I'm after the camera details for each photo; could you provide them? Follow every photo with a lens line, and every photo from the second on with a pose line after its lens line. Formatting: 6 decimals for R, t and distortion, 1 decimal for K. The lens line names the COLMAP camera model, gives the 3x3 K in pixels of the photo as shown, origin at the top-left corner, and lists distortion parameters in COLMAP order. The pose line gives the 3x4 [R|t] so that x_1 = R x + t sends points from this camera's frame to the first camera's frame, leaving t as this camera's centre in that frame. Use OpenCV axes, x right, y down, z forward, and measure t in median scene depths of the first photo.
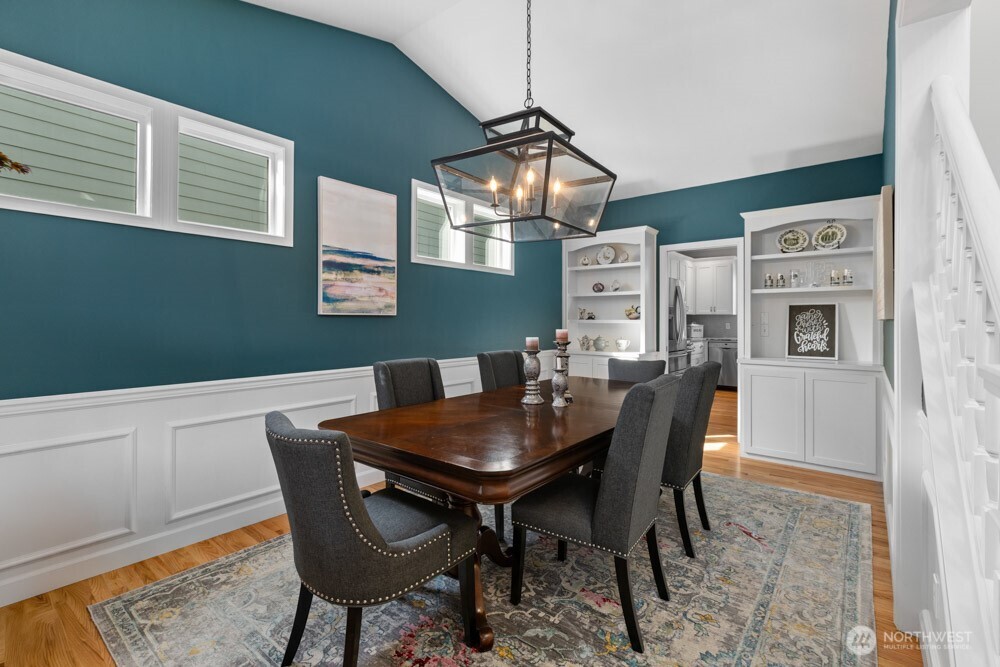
lens RADIAL K [[456.3, 0, 500.1], [0, 456.3, 323.3], [0, 0, 1]] dist [0.007145, -0.001968]
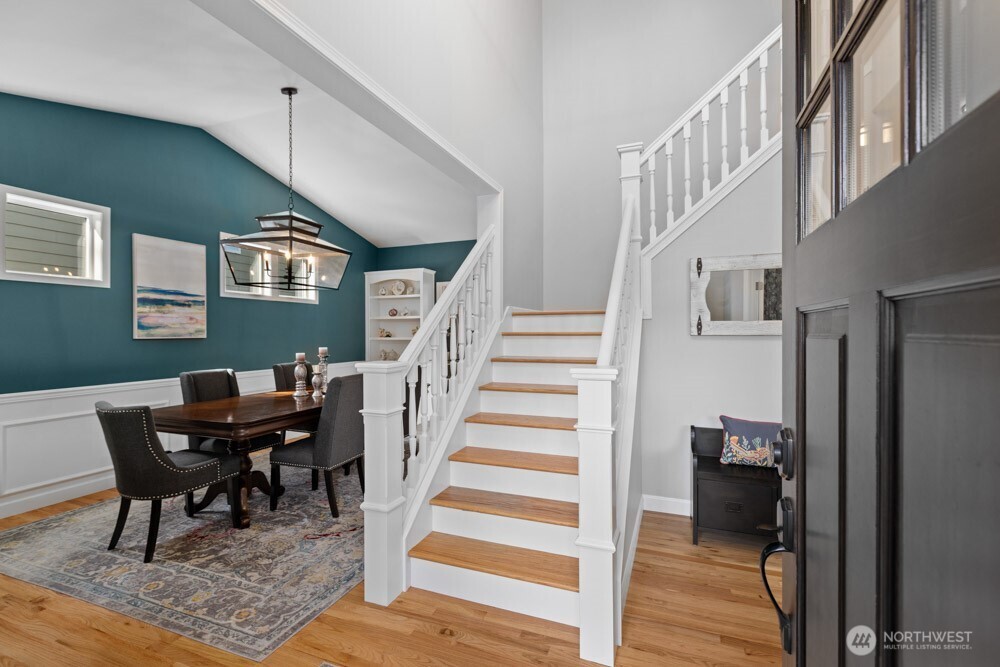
lens RADIAL K [[456.3, 0, 507.3], [0, 456.3, 333.7], [0, 0, 1]] dist [0.007145, -0.001968]
pose [[0.955341, -0.009412, 0.295357, 0.233585], [0.010337, 0.999945, -0.001572, -0.021072], [-0.295326, 0.004555, 0.955386, -0.561021]]
